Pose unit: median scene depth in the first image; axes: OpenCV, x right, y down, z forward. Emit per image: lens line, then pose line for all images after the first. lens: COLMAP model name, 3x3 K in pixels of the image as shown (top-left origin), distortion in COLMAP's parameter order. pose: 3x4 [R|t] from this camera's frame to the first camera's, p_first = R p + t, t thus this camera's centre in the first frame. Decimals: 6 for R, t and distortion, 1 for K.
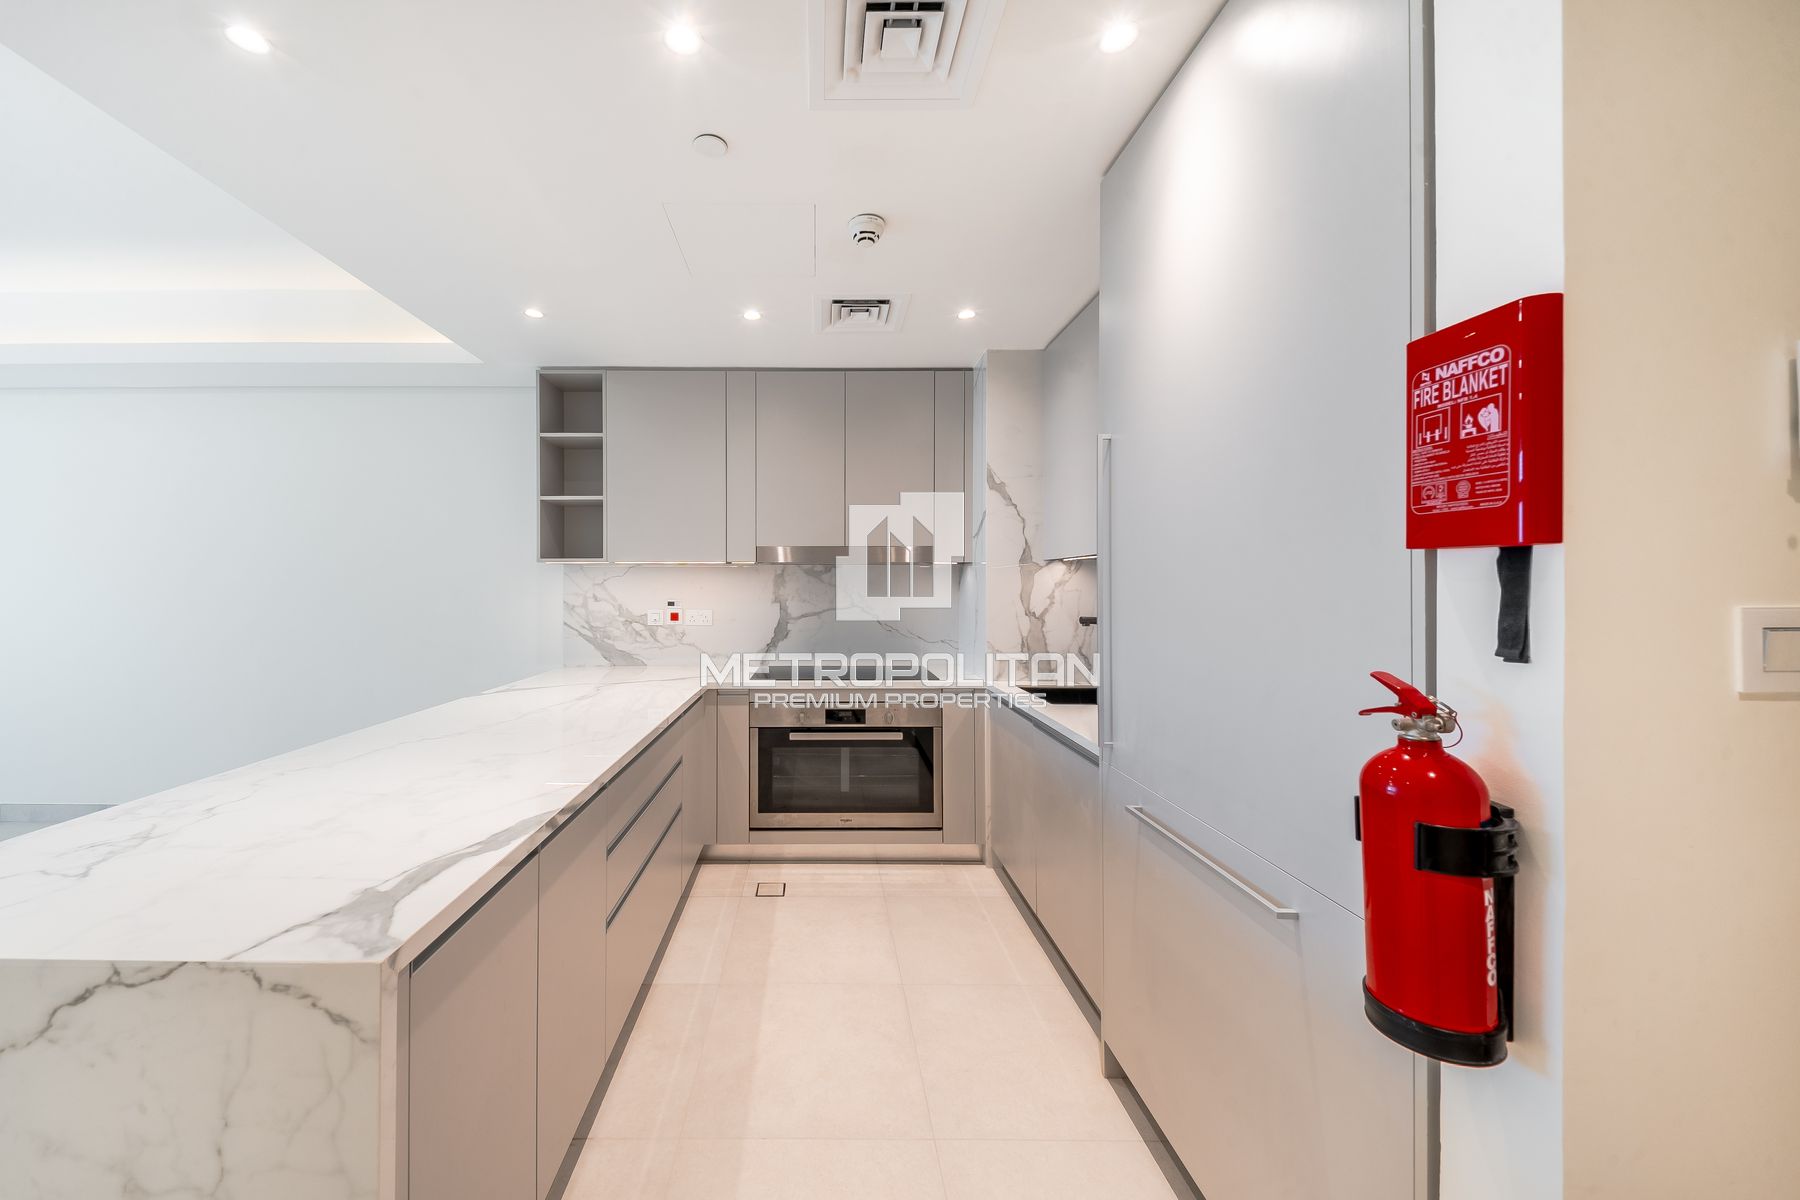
lens RADIAL K [[629.0, 0, 903.0], [0, 629.0, 594.3], [0, 0, 1]] dist [0.037255, -0.013849]
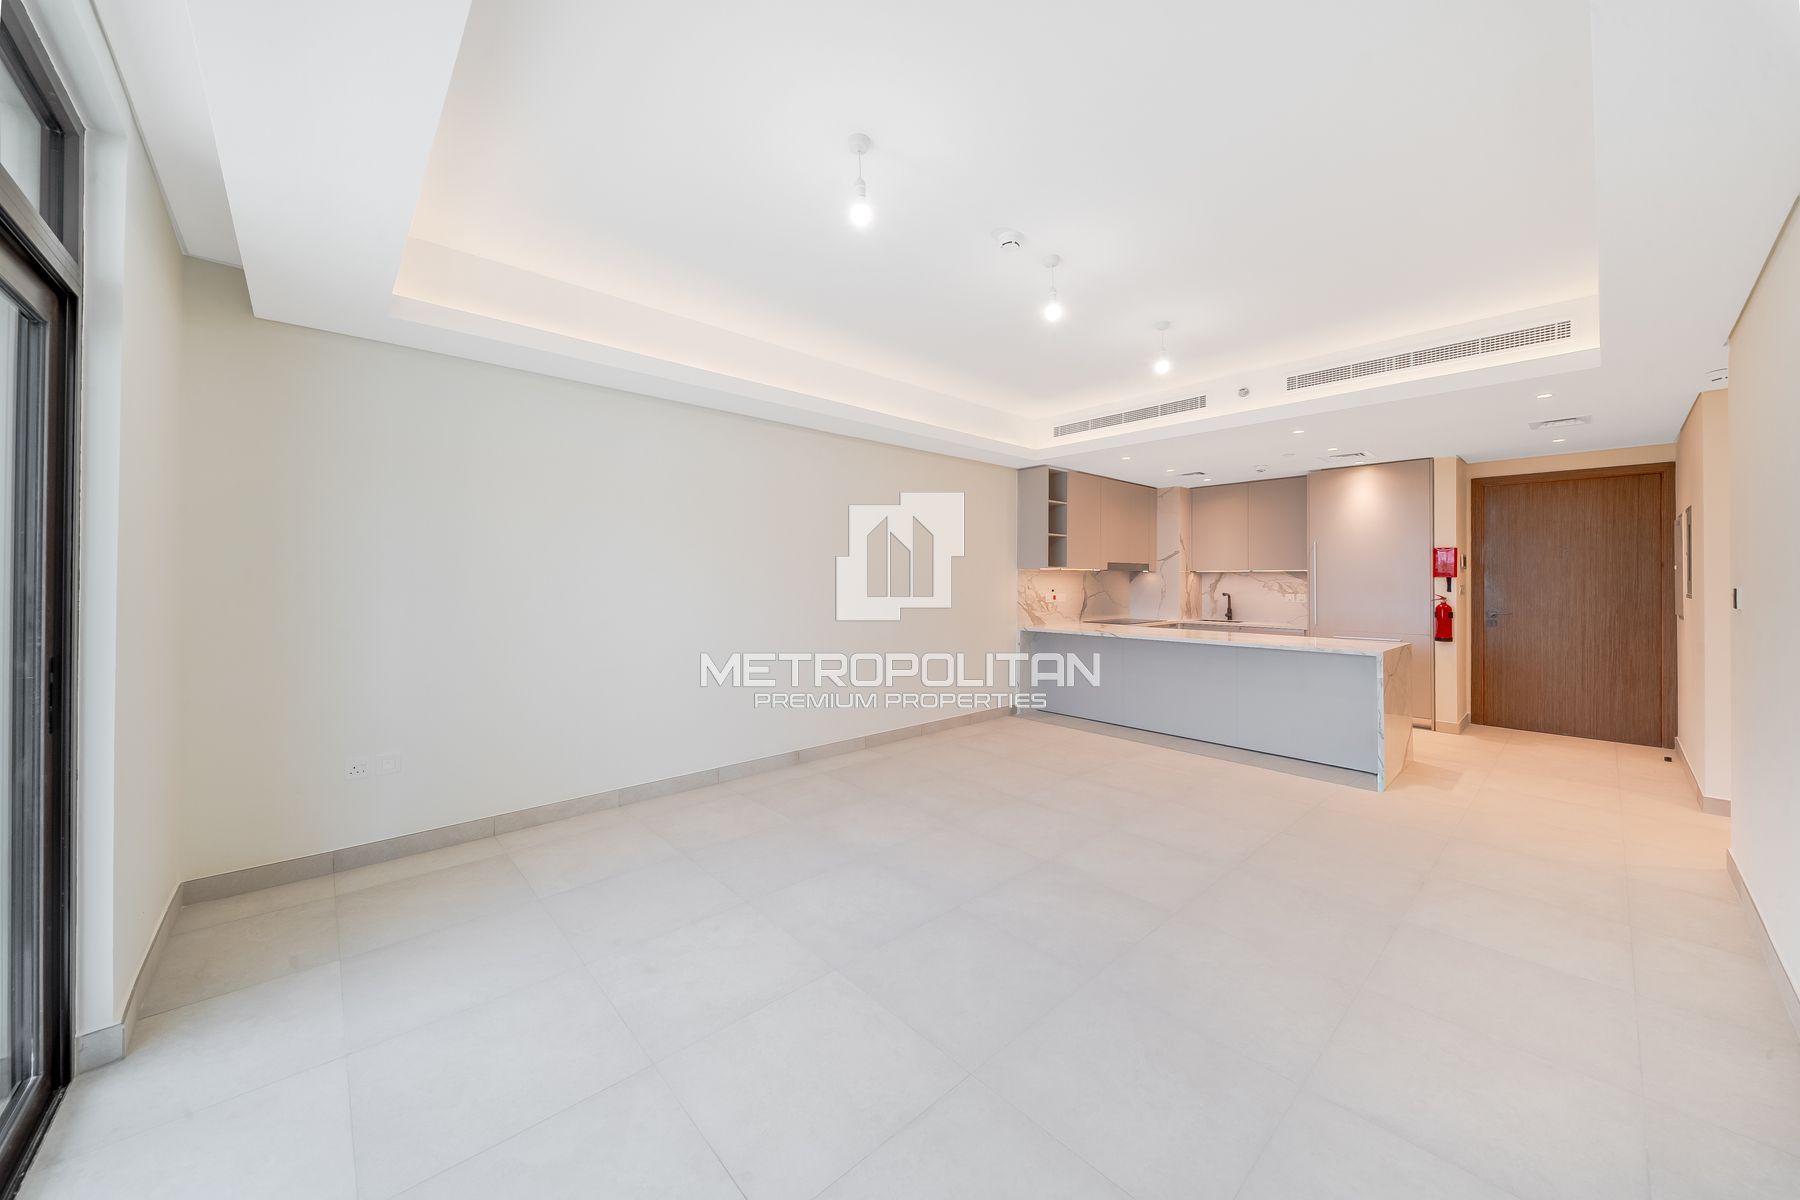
lens RADIAL K [[629.0, 0, 903.0], [0, 629.0, 594.3], [0, 0, 1]] dist [0.037255, -0.013849]
pose [[0.752679, -0.010209, 0.658309, -1.934479], [0.003862, 0.999931, 0.011091, 0.003146], [-0.658377, -0.005806, 0.752666, -0.114363]]
